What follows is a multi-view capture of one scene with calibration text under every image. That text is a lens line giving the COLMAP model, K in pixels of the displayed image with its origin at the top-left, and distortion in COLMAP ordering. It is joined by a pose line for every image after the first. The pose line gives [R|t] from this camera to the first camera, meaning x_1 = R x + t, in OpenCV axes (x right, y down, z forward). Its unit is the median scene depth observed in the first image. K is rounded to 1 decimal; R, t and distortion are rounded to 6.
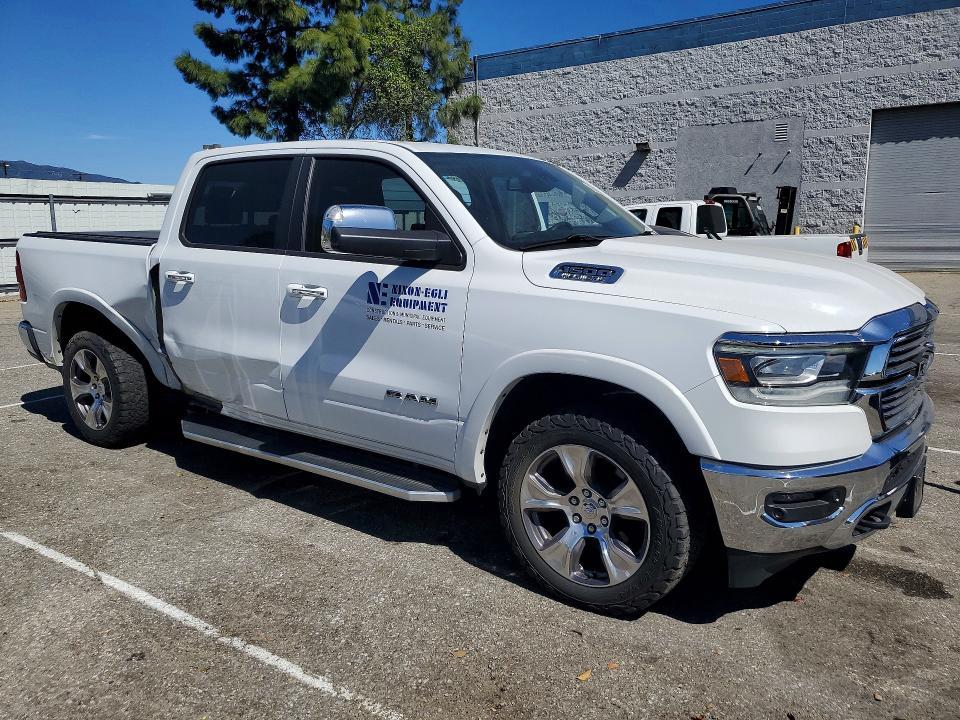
lens RADIAL K [[754.7, 0, 474.1], [0, 754.7, 358.3], [0, 0, 1]] dist [0.004123, -0.002680]
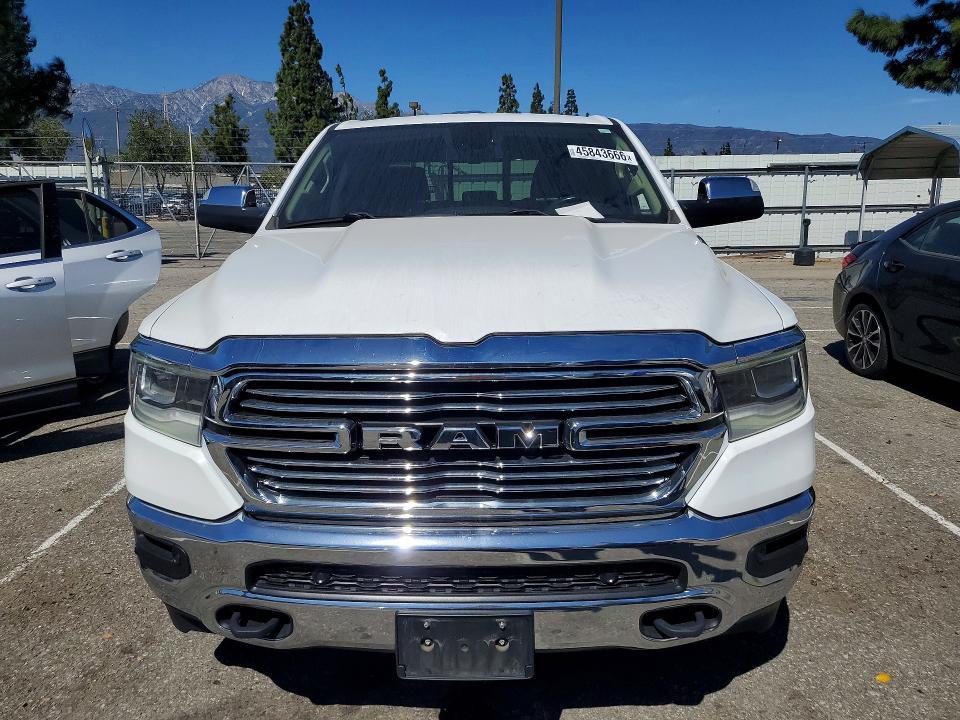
lens RADIAL K [[754.7, 0, 479.8], [0, 754.7, 361.2], [0, 0, 1]] dist [0.004123, -0.002680]
pose [[0.578207, 0.167515, -0.798508, 0.172626], [-0.134355, 0.984884, 0.109327, -0.019161], [0.804752, 0.044070, 0.591973, 0.110614]]
